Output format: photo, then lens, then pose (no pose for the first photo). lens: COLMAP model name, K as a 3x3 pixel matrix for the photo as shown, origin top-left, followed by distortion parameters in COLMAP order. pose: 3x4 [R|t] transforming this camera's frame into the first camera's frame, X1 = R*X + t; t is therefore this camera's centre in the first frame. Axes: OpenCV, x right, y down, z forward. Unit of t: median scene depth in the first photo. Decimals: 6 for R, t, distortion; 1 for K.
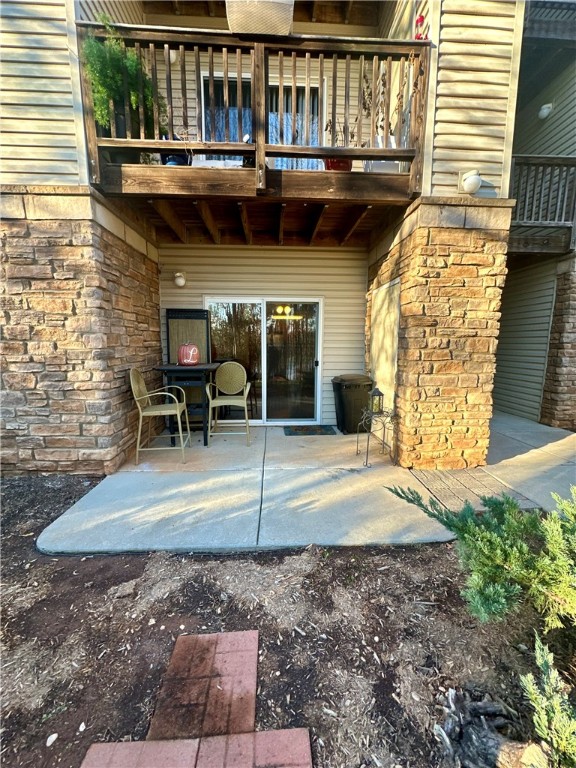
lens RADIAL K [[305.0, 0, 288.4], [0, 305.0, 386.1], [0, 0, 1]] dist [-0.008024, 0.000350]
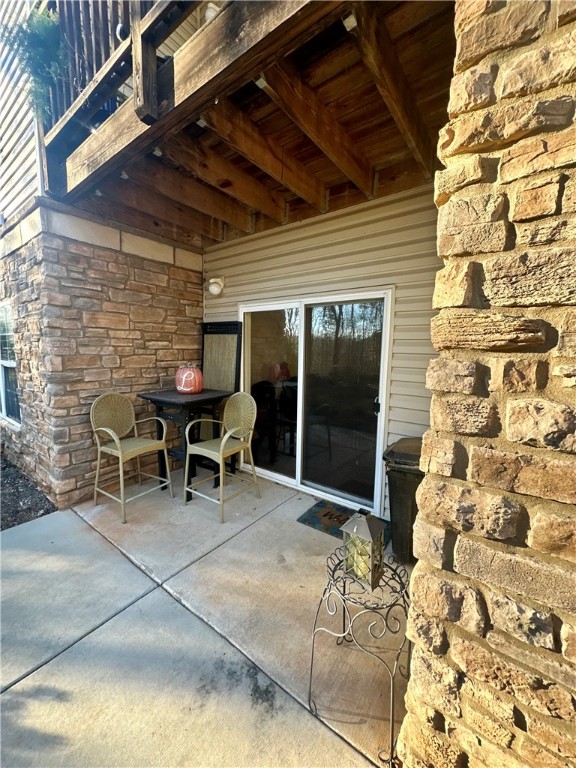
lens RADIAL K [[305.0, 0, 286.8], [0, 305.0, 384.0], [0, 0, 1]] dist [-0.008024, 0.000350]
pose [[0.773134, 0.078611, -0.629353, 0.463762], [-0.101560, 0.994829, -0.000500, -0.146837], [0.626059, 0.064304, 0.777120, 0.682365]]
